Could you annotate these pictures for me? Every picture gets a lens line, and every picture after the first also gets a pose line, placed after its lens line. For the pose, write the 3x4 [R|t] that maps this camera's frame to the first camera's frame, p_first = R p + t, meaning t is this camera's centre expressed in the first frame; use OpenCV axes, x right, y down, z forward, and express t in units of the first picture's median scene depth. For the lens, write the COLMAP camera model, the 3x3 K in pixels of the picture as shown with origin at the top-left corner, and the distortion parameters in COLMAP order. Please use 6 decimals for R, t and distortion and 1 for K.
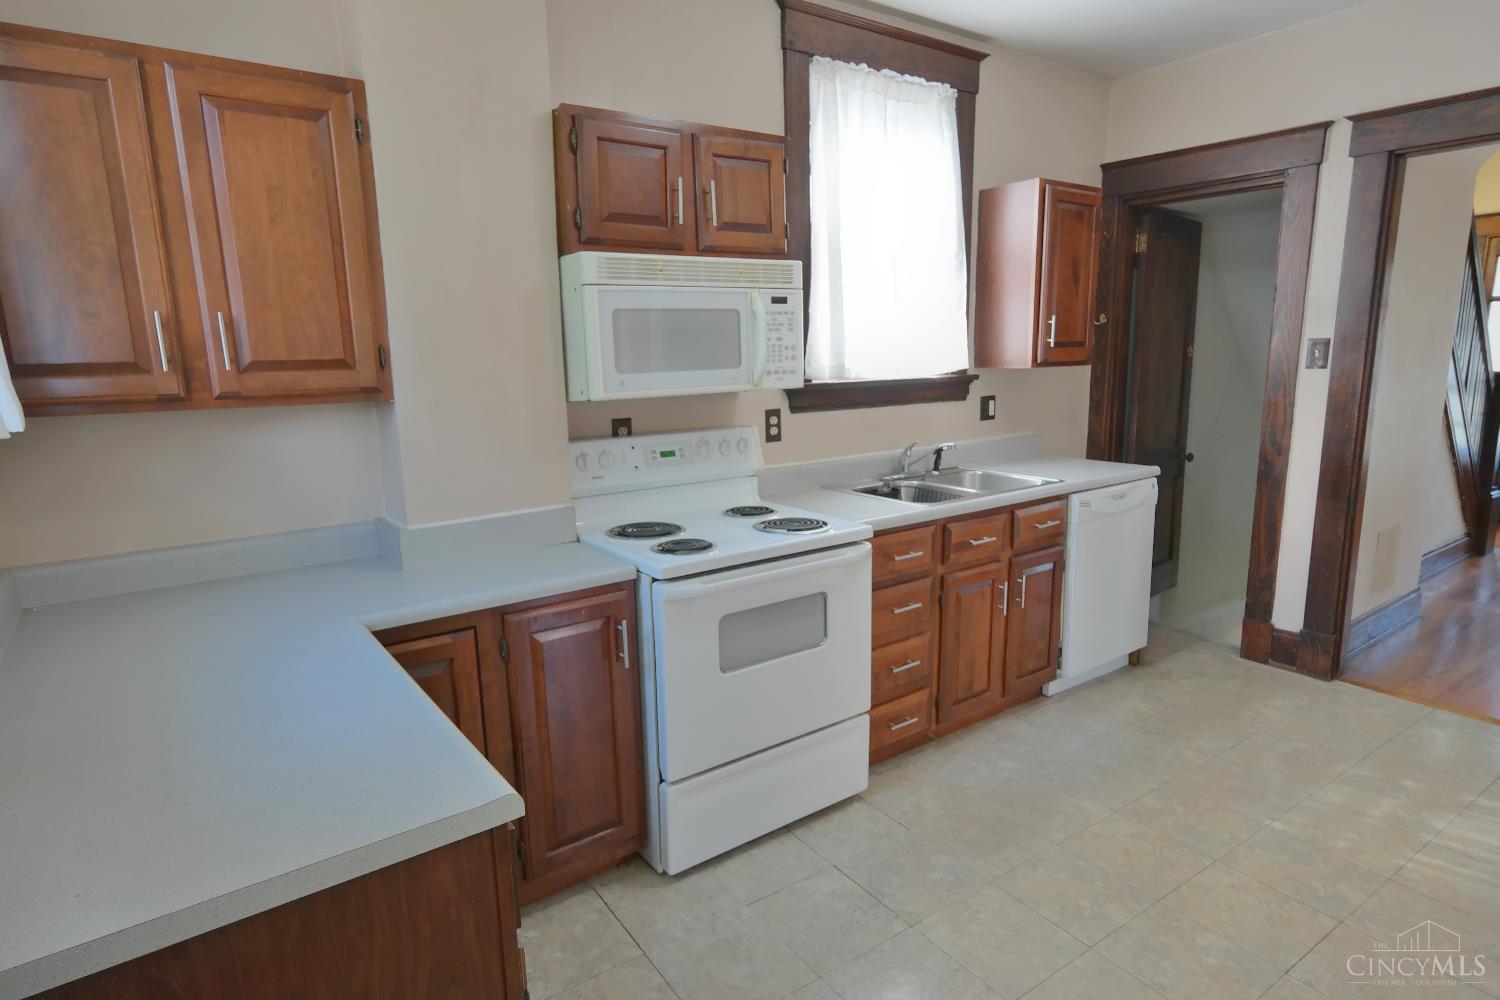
lens RADIAL K [[819.6, 0, 739.9], [0, 819.6, 510.0], [0, 0, 1]] dist [-0.009866, 0.020780]
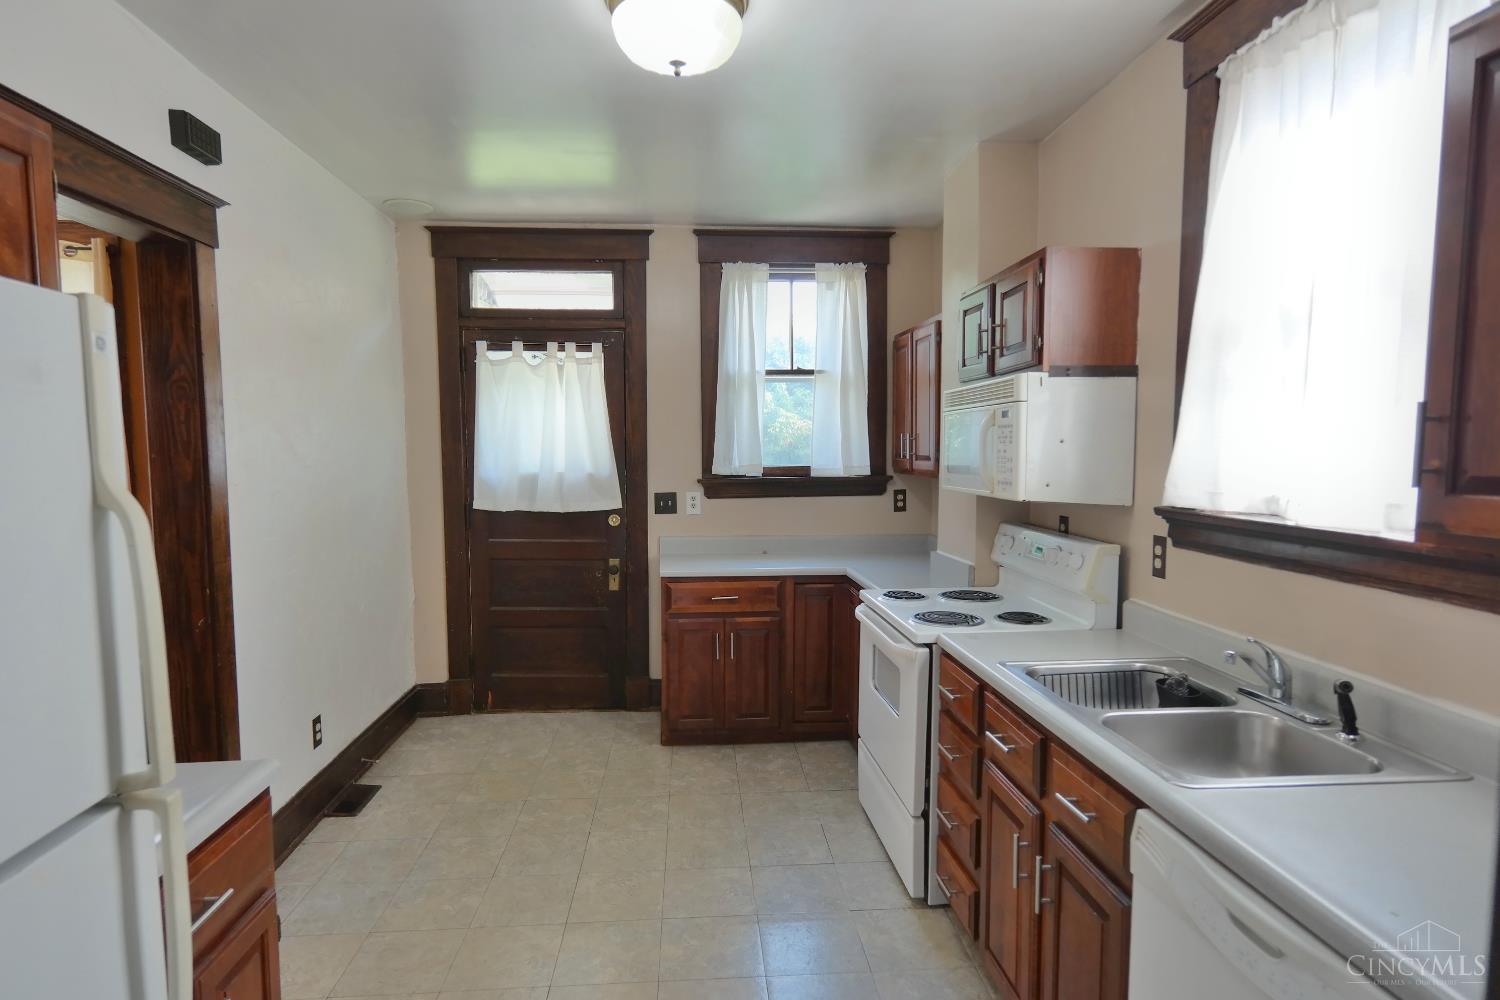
lens RADIAL K [[819.6, 0, 739.9], [0, 819.6, 510.0], [0, 0, 1]] dist [-0.009866, 0.020780]
pose [[-0.512272, 0.090752, -0.854015, 1.003455], [-0.151645, 0.969218, 0.193957, -0.260825], [0.845329, 0.228866, -0.482741, 1.126212]]
